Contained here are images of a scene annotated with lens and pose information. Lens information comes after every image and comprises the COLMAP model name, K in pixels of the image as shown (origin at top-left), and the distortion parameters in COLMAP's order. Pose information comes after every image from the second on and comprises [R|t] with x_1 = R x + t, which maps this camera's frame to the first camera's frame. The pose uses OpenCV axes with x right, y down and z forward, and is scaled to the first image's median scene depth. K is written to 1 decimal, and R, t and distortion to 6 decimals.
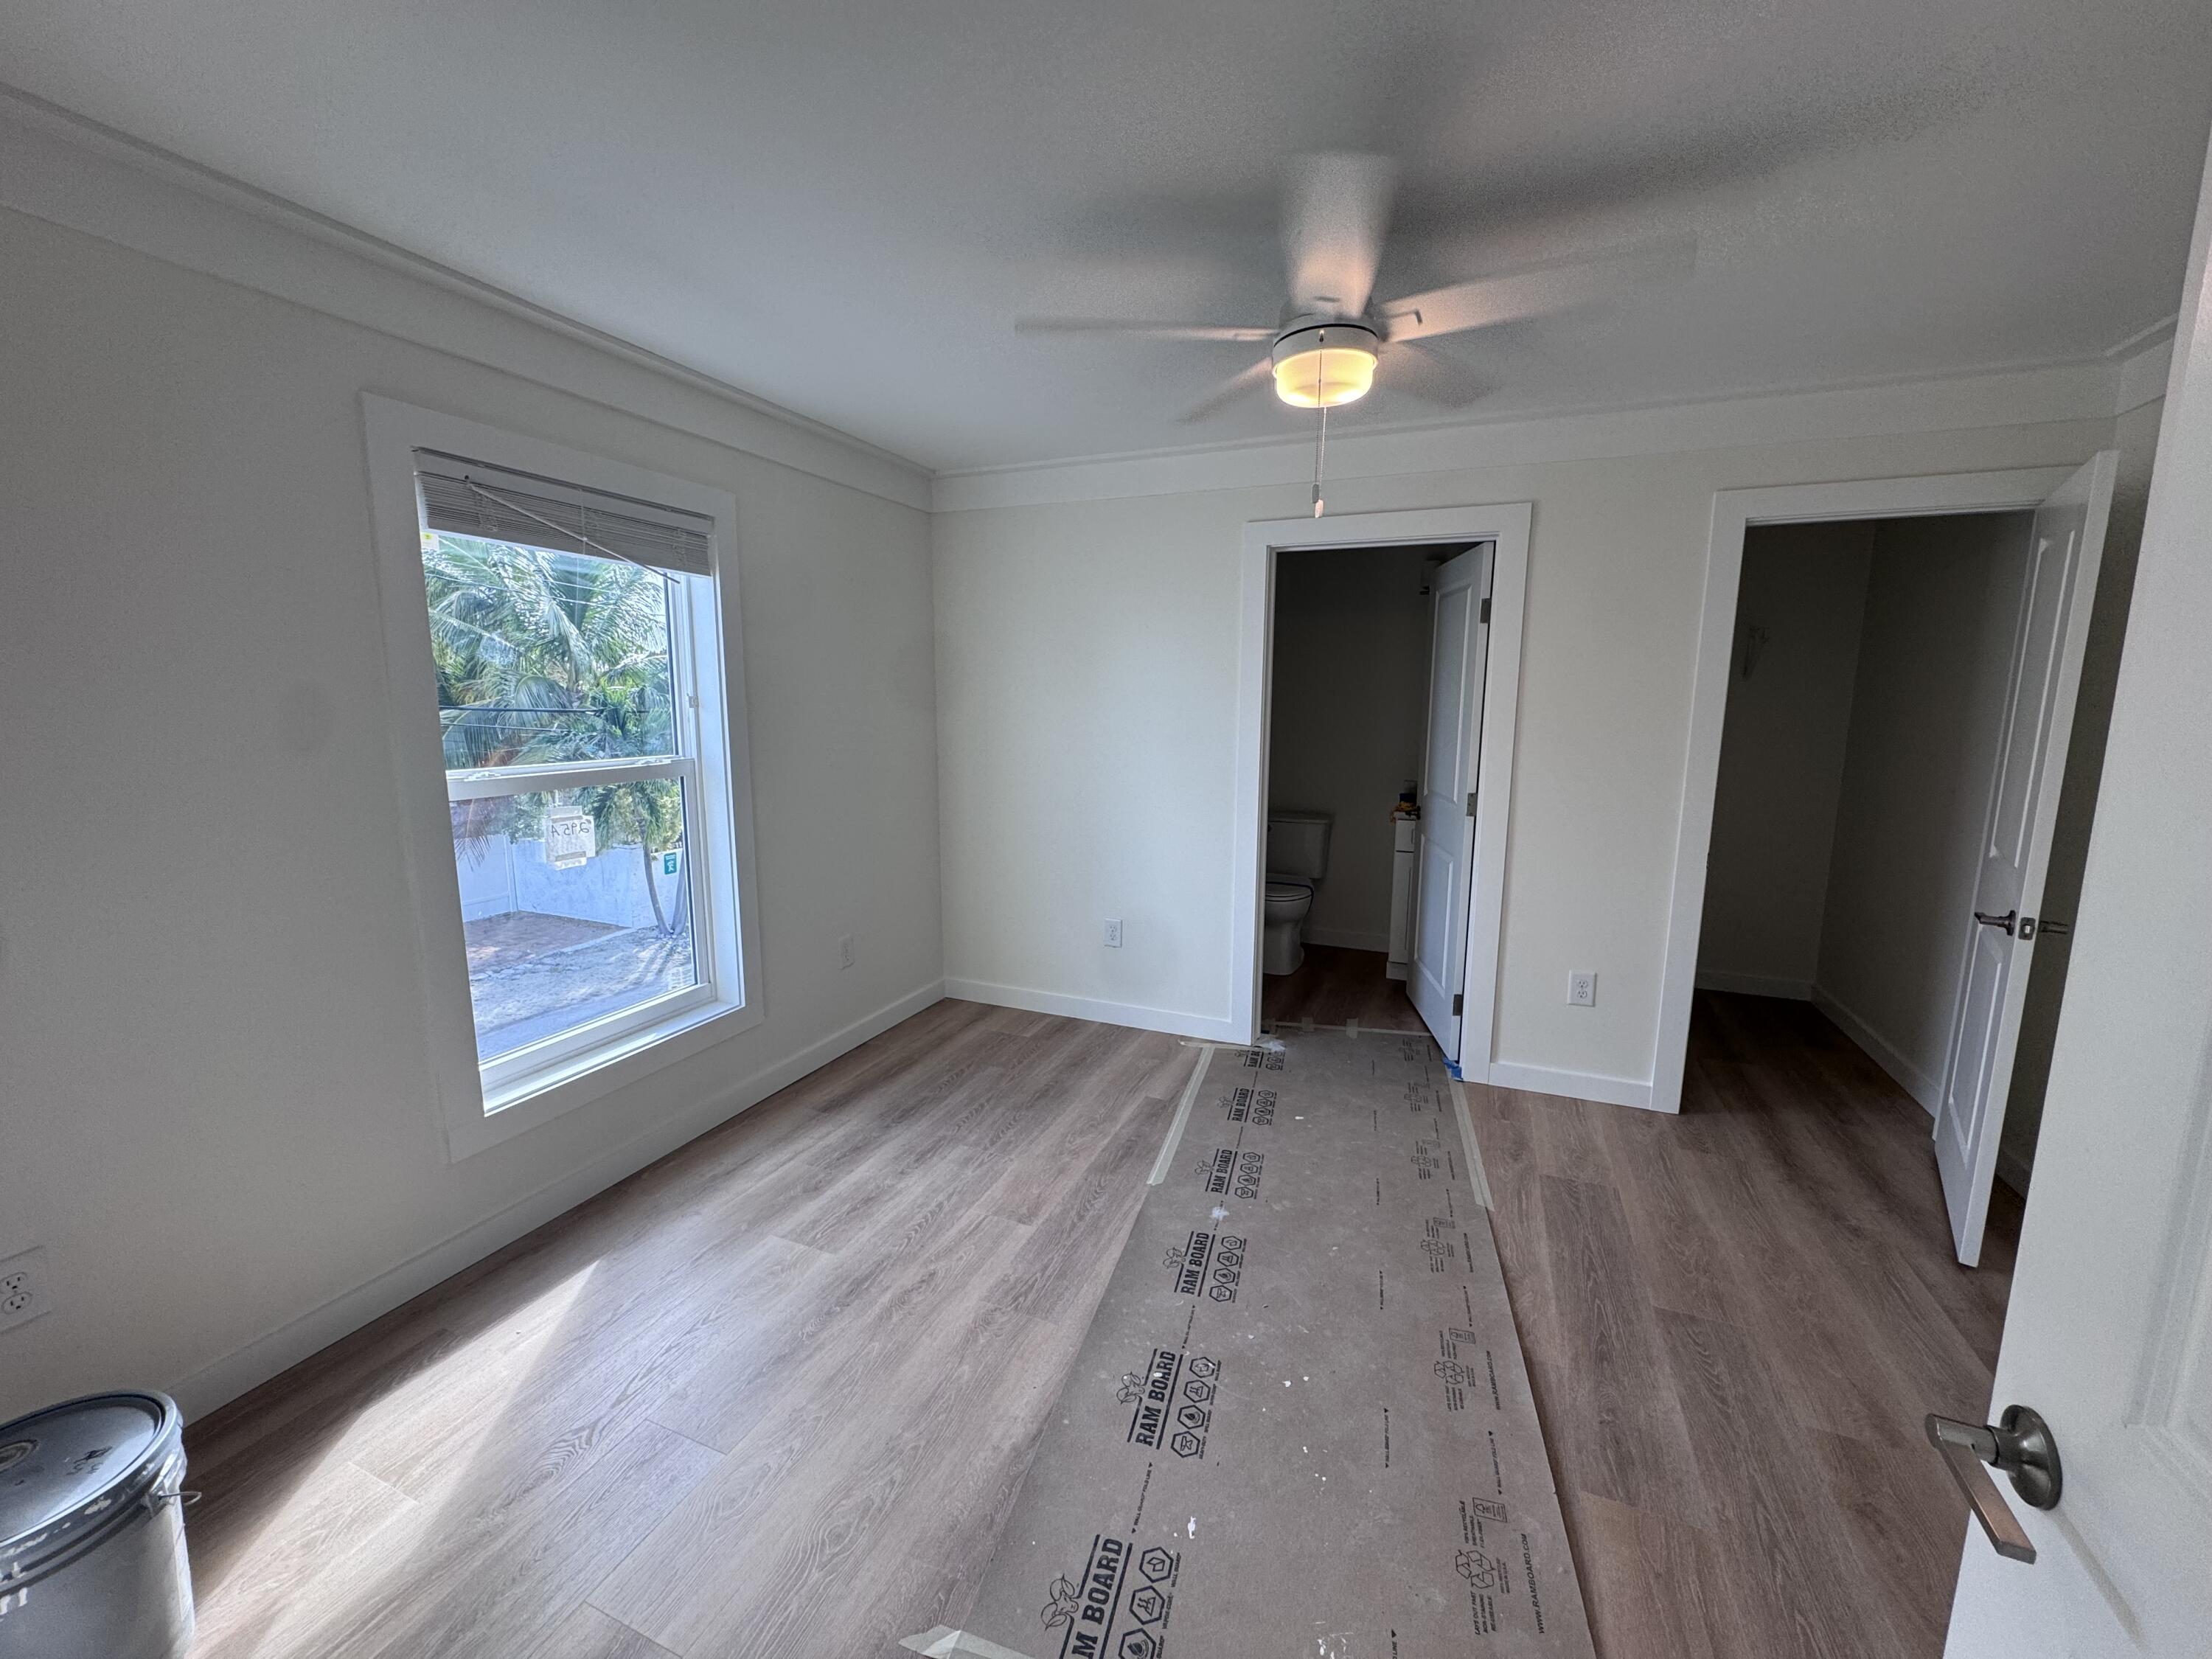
lens RADIAL K [[879.4, 0, 1100.5], [0, 879.4, 830.3], [0, 0, 1]] dist [-0.001887, 0.000255]
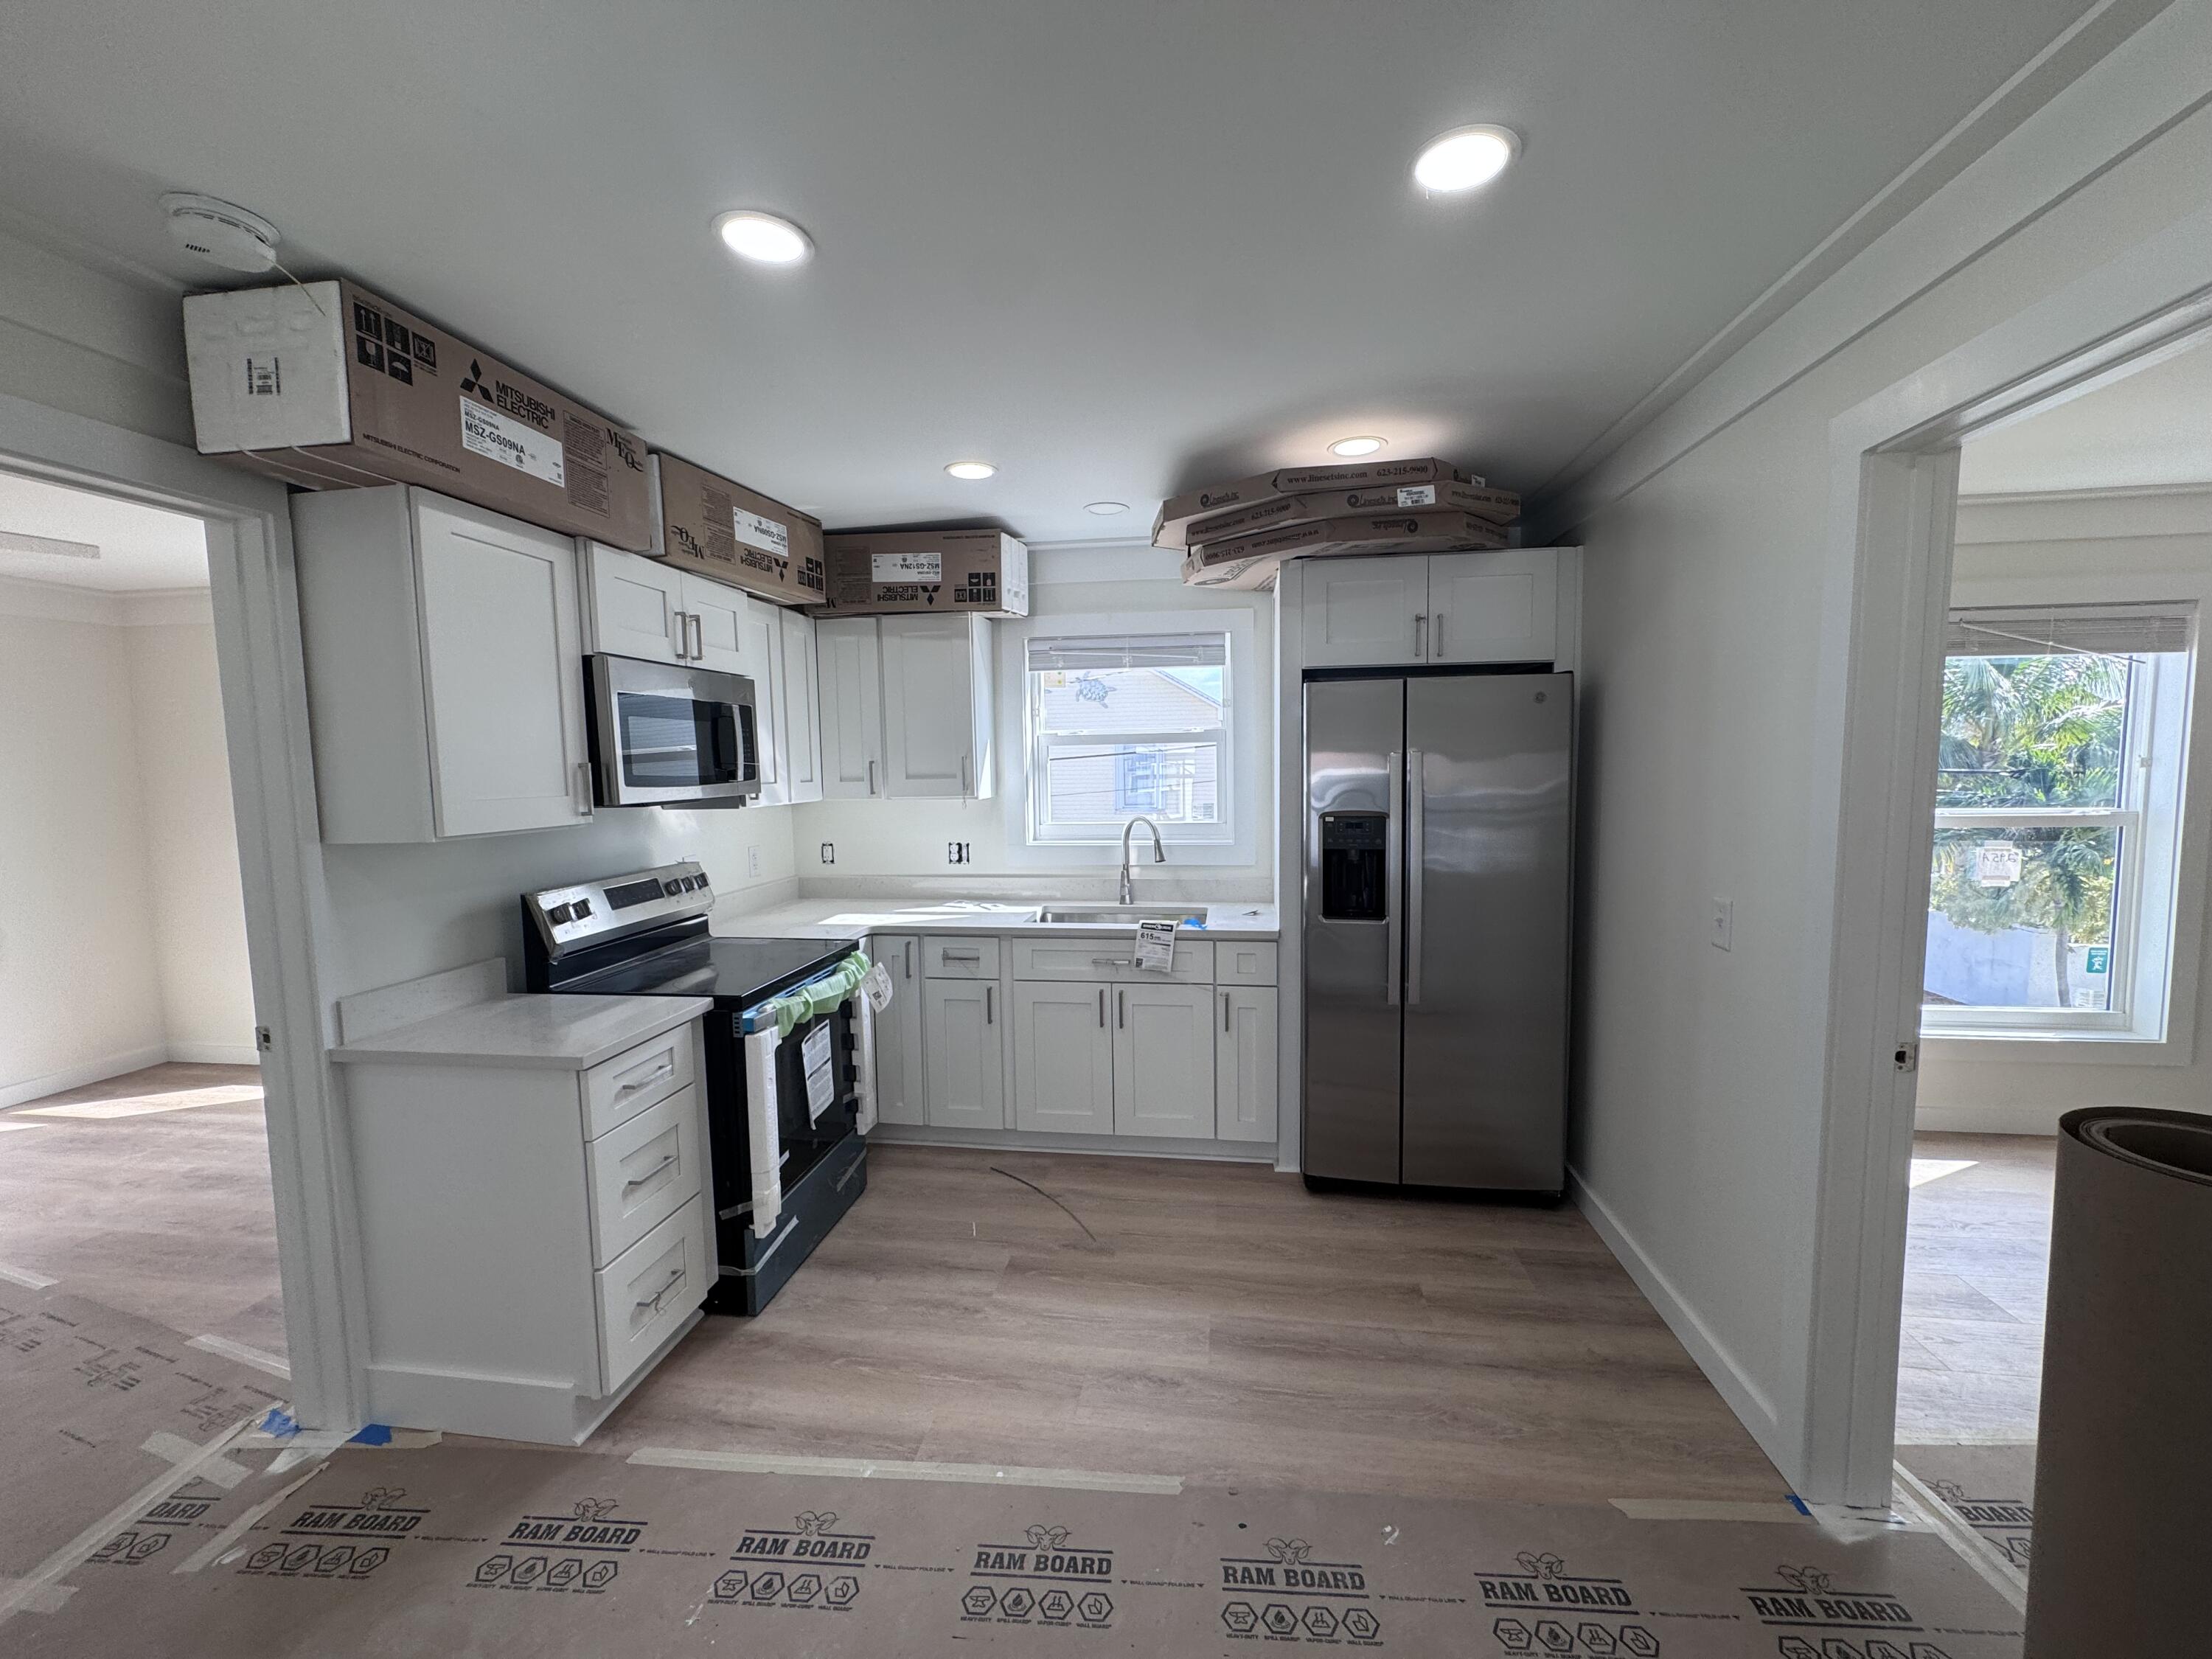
lens RADIAL K [[879.4, 0, 1100.8], [0, 879.4, 835.7], [0, 0, 1]] dist [-0.001887, 0.000255]
pose [[0.251314, 0.068910, -0.965449, 0.286661], [-0.130078, 0.990818, 0.036861, 0.078590], [0.959125, 0.116320, 0.257970, -0.555064]]
